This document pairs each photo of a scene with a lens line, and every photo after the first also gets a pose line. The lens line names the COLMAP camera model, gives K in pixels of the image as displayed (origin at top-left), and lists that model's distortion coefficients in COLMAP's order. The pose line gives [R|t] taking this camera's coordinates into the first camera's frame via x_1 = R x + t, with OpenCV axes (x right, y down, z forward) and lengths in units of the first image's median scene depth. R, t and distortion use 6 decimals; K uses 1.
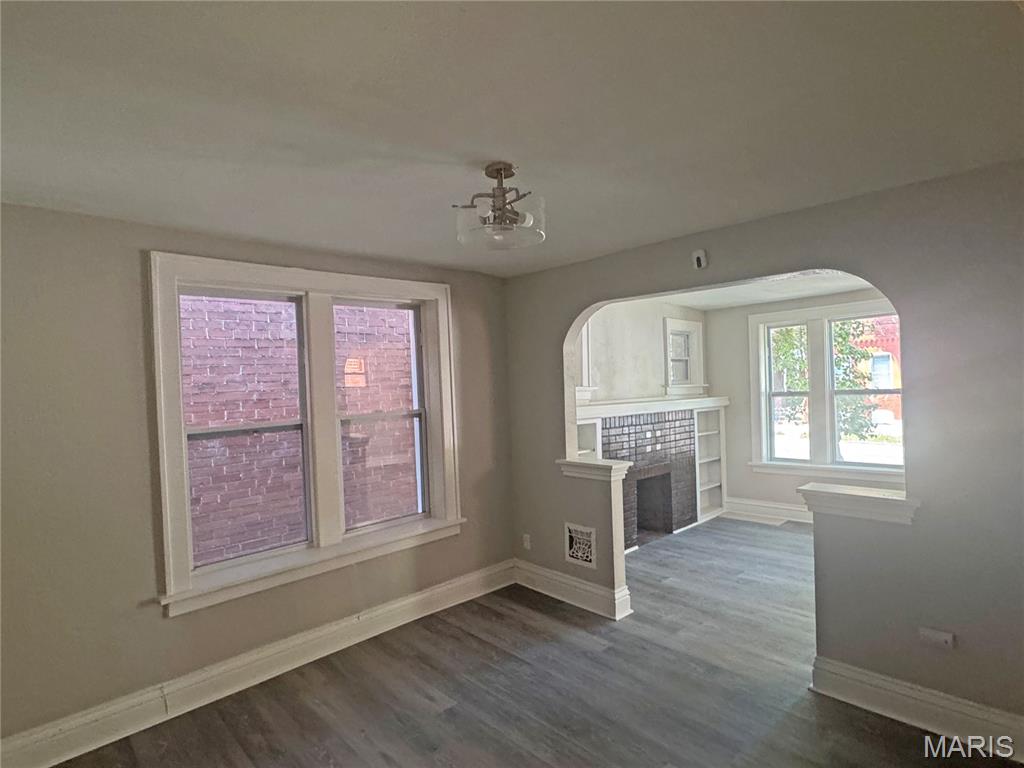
lens RADIAL K [[544.6, 0, 513.1], [0, 544.6, 386.4], [0, 0, 1]] dist [-0.002122, -0.000631]
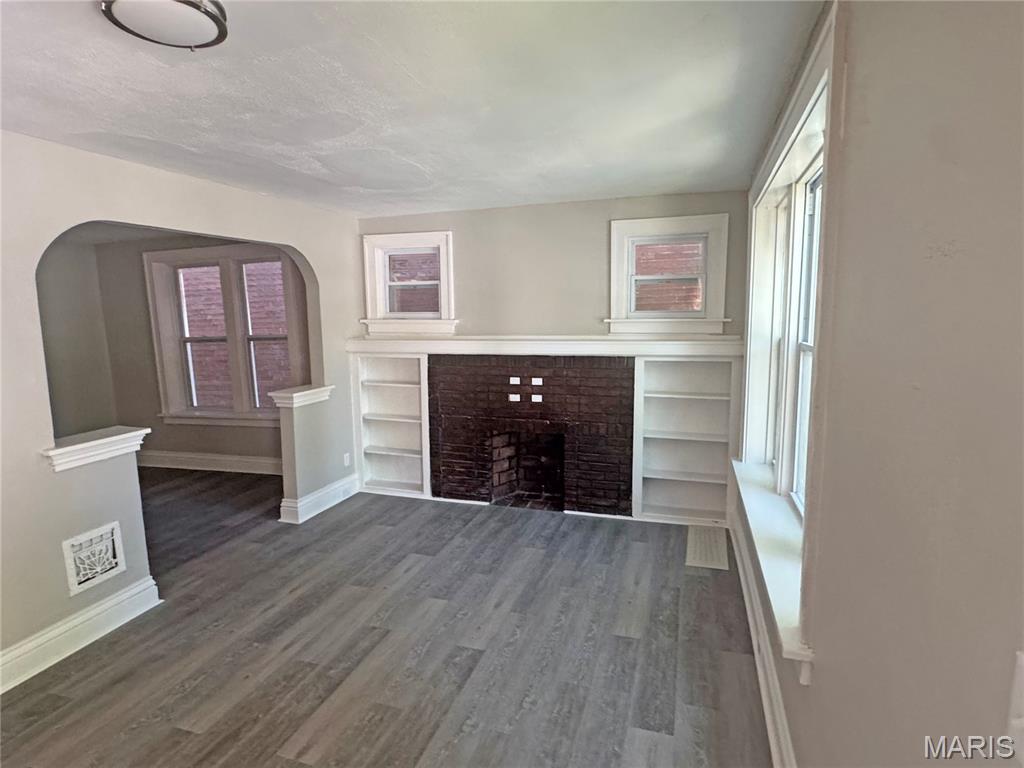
lens RADIAL K [[544.6, 0, 513.1], [0, 544.6, 386.4], [0, 0, 1]] dist [-0.002122, -0.000631]
pose [[0.472471, 0.140600, -0.870059, 1.017603], [0.001081, 0.987100, 0.160101, -0.034913], [0.881346, -0.076583, 0.466224, 0.659666]]
